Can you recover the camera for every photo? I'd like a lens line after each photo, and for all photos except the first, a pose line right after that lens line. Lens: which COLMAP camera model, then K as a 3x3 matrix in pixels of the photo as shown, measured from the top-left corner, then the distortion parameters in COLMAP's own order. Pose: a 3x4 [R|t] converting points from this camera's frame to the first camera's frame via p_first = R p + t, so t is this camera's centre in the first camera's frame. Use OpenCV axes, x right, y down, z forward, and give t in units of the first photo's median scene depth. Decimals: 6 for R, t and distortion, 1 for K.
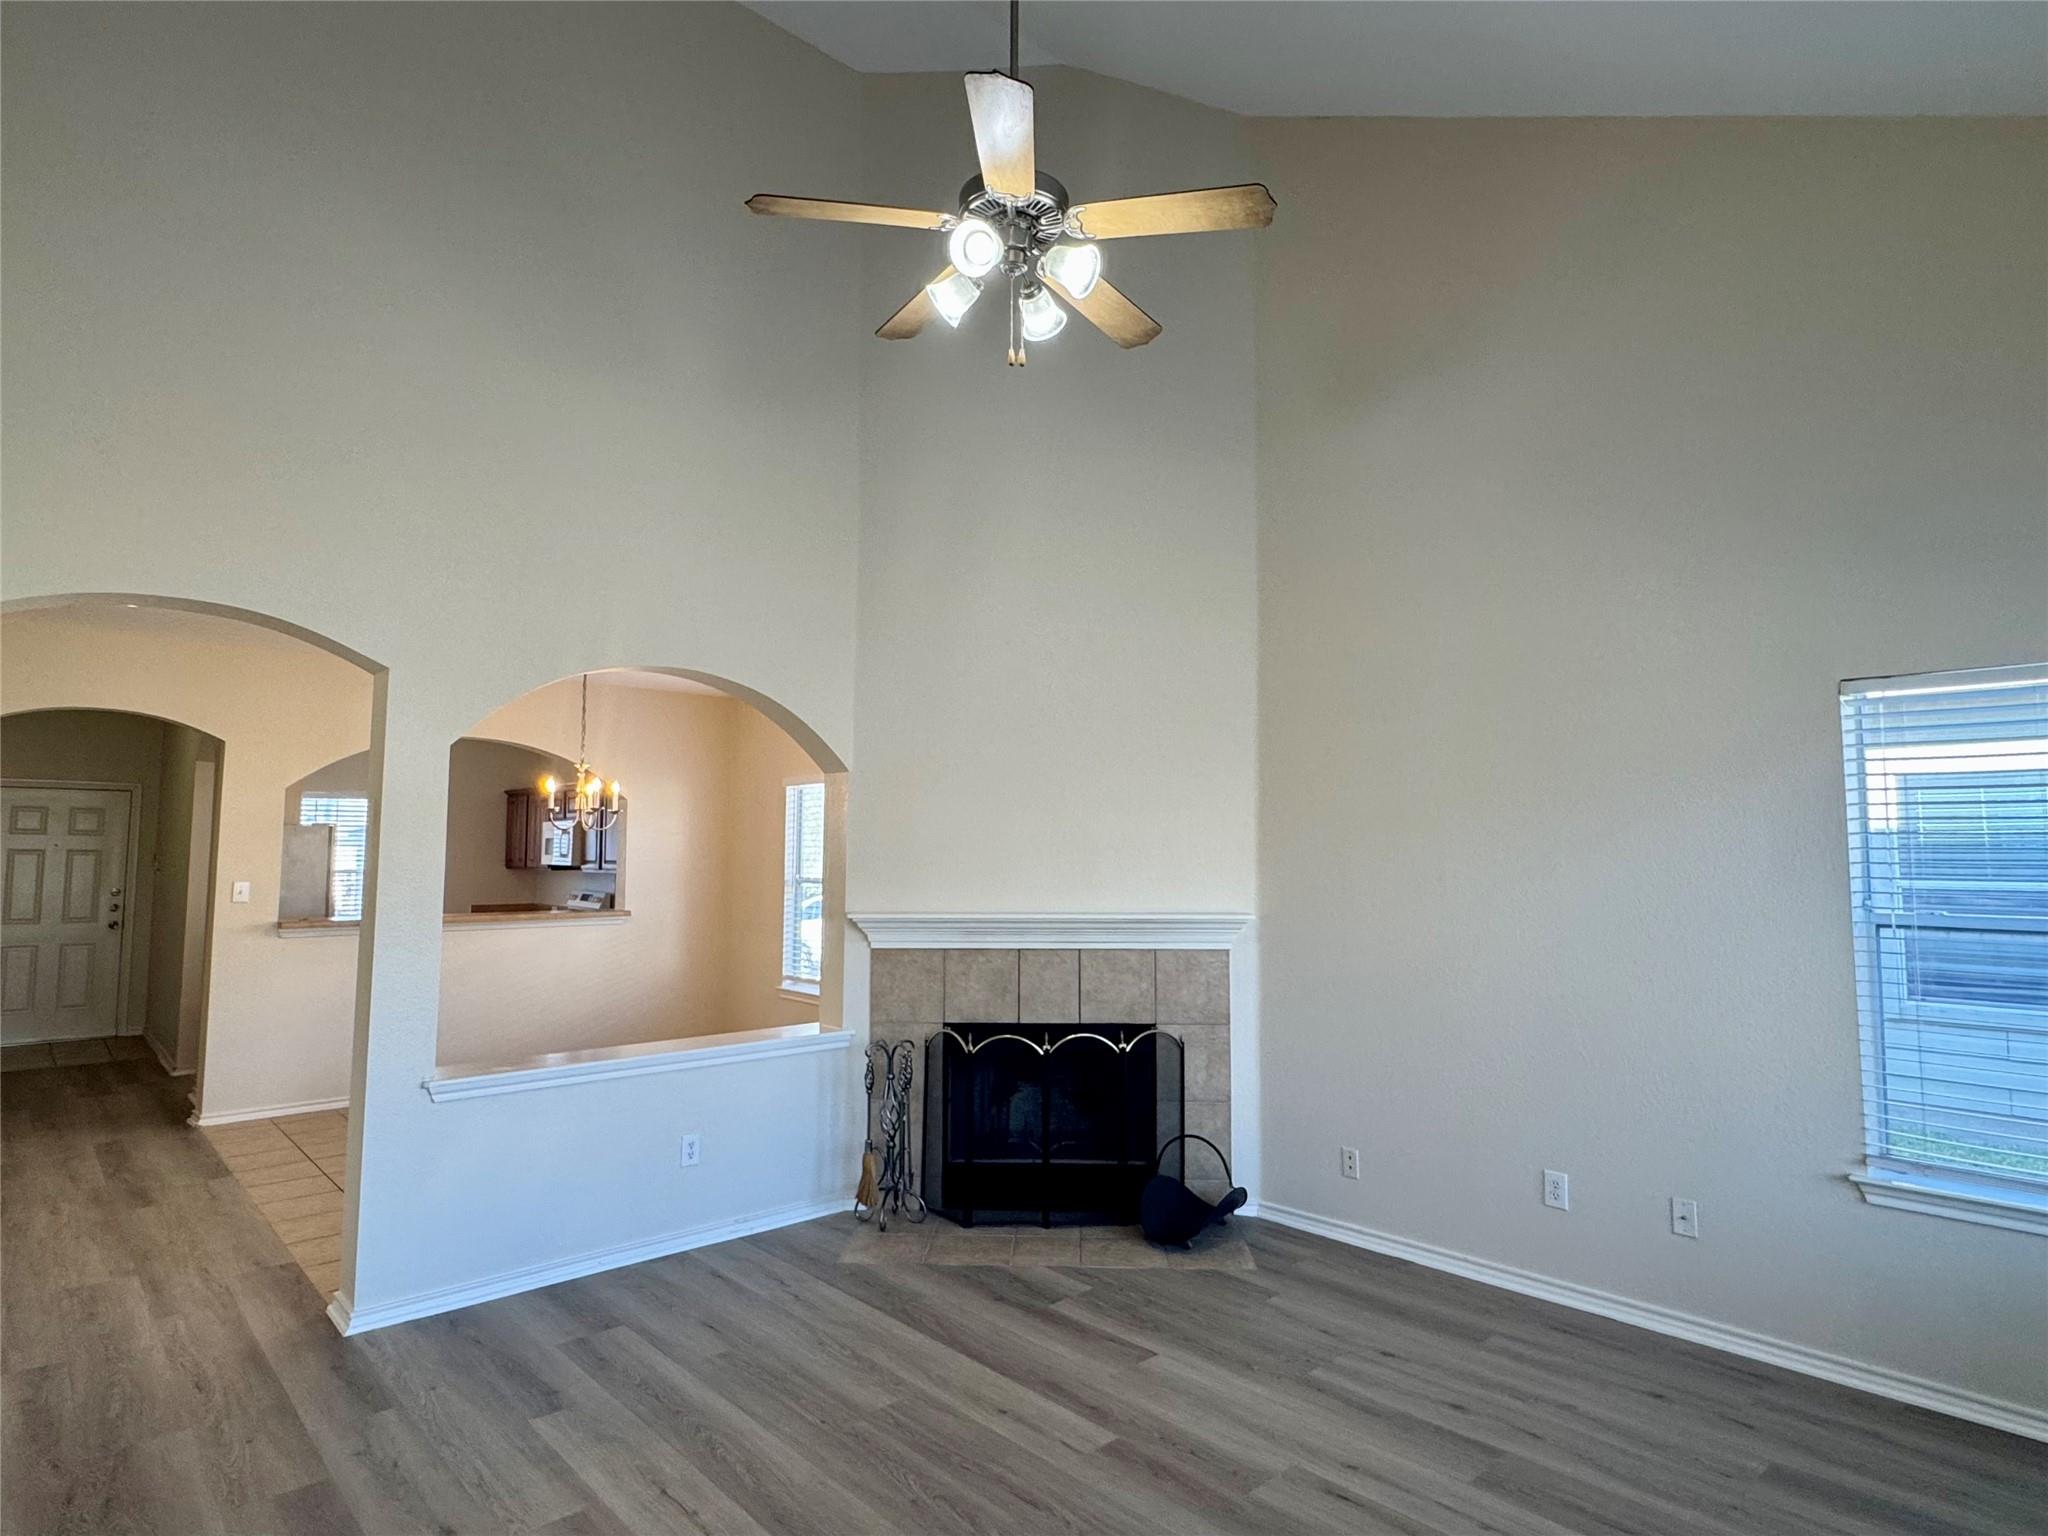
lens RADIAL K [[1131.5, 0, 1024.0], [0, 1131.5, 768.0], [0, 0, 1]] dist [-0.001059, 0.013472]
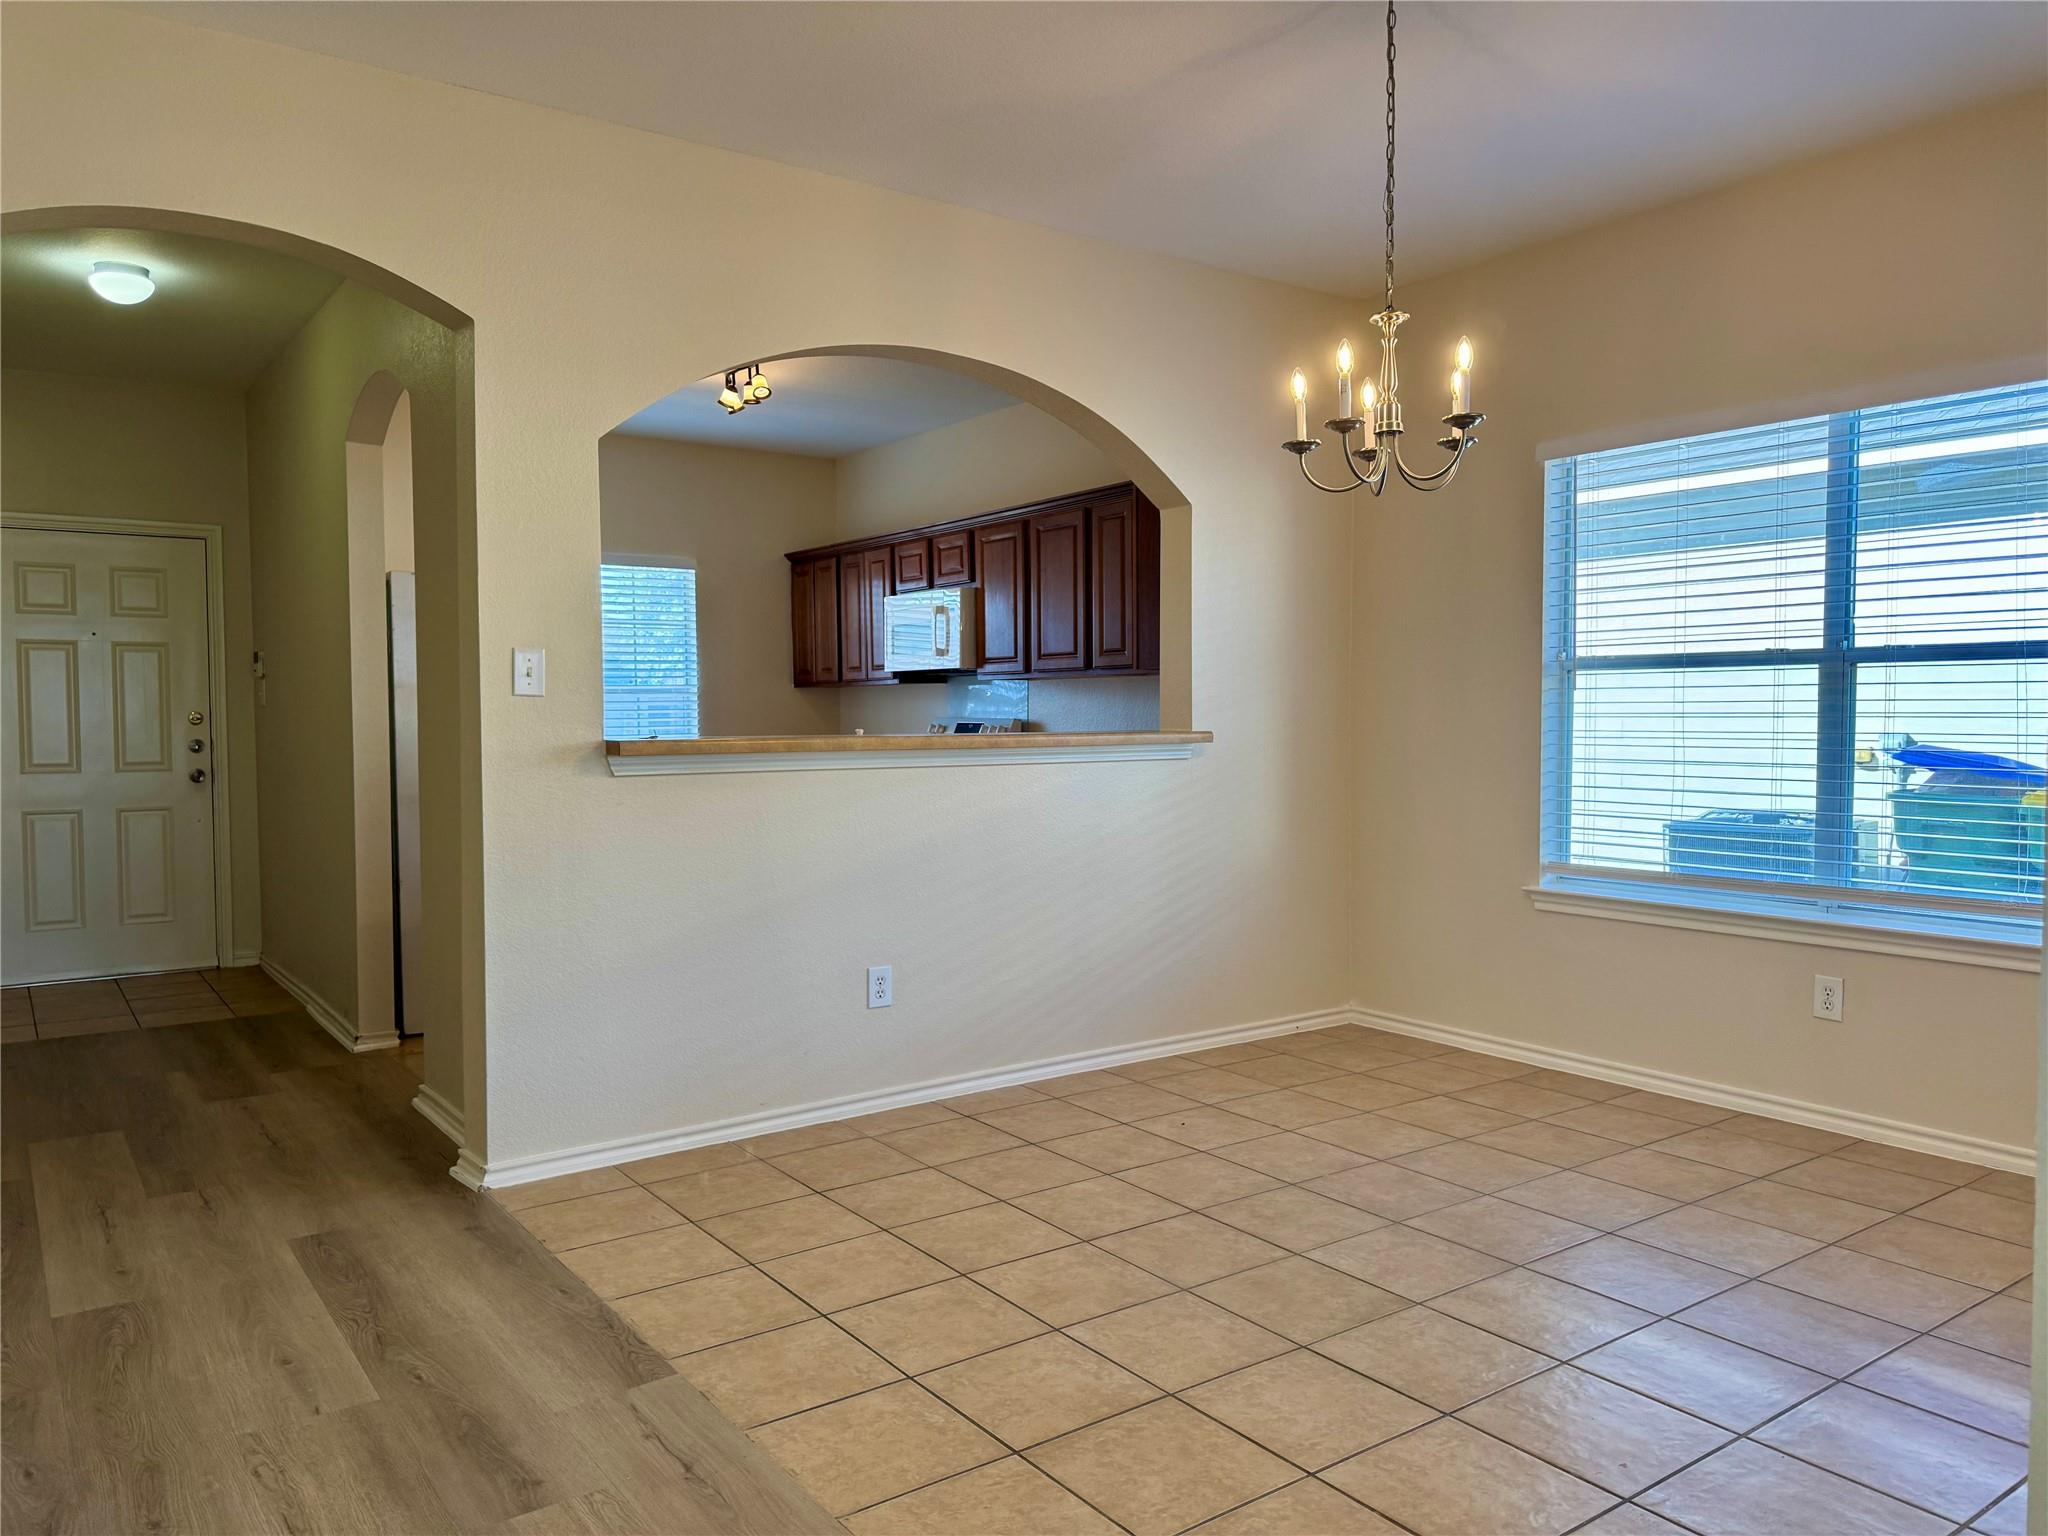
lens RADIAL K [[1427.5, 0, 1024.0], [0, 1427.5, 768.0], [0, 0, 1]] dist [0.096408, -0.095009]
pose [[0.993610, -0.007249, -0.112636, -0.315802], [0.019564, 0.993891, 0.108618, 0.064524], [0.111160, -0.110127, 0.987682, 0.334734]]
